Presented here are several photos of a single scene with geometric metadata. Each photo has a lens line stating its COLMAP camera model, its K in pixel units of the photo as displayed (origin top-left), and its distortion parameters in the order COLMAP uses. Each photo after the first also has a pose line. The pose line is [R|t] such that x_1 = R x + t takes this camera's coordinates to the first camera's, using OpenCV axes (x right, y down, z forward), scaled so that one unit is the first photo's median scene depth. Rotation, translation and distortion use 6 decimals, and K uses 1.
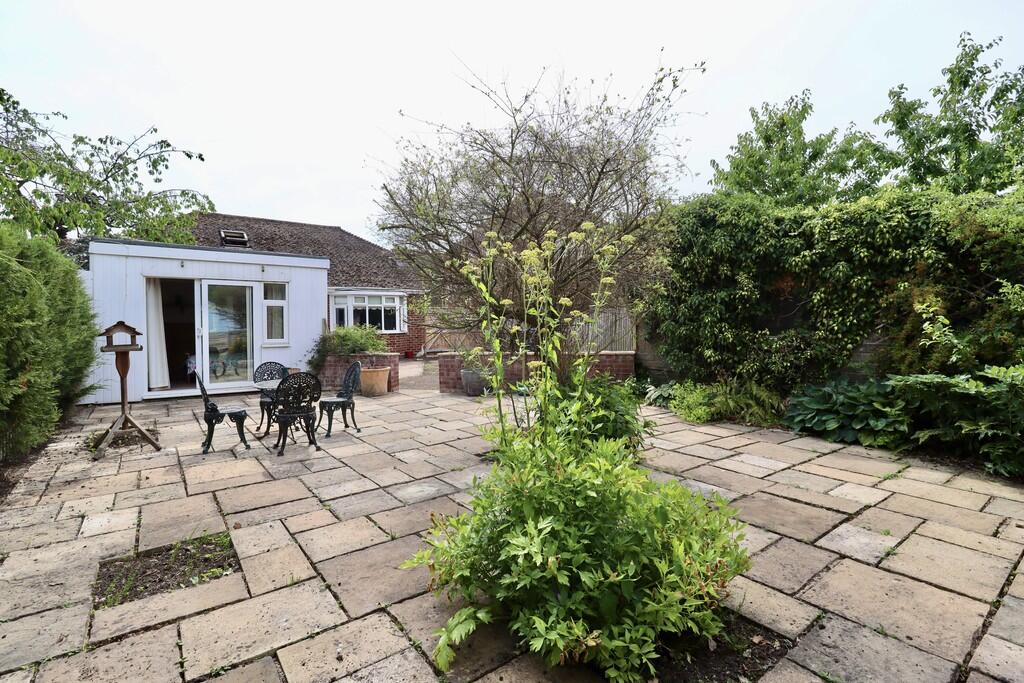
lens RADIAL K [[472.1, 0, 509.7], [0, 472.1, 338.7], [0, 0, 1]] dist [-0.012512, -0.005111]
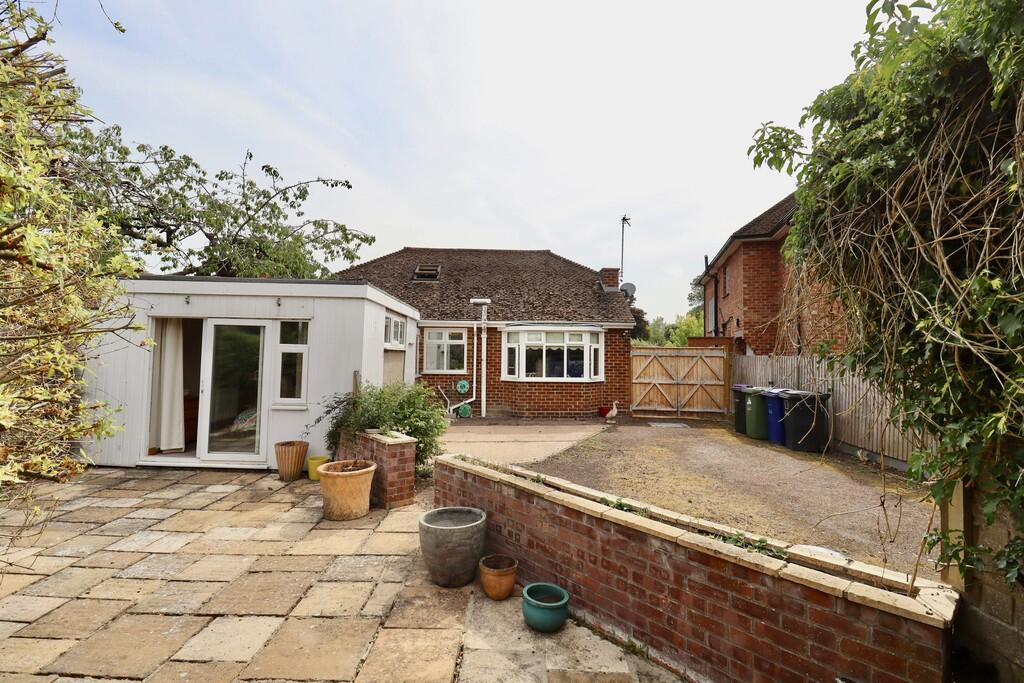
lens RADIAL K [[472.1, 0, 513.5], [0, 472.1, 338.0], [0, 0, 1]] dist [-0.012512, -0.005111]
pose [[0.802665, 0.003128, -0.596422, 0.118245], [-0.043054, 0.997681, -0.052710, -0.039362], [0.594874, 0.067987, 0.800938, 0.361861]]
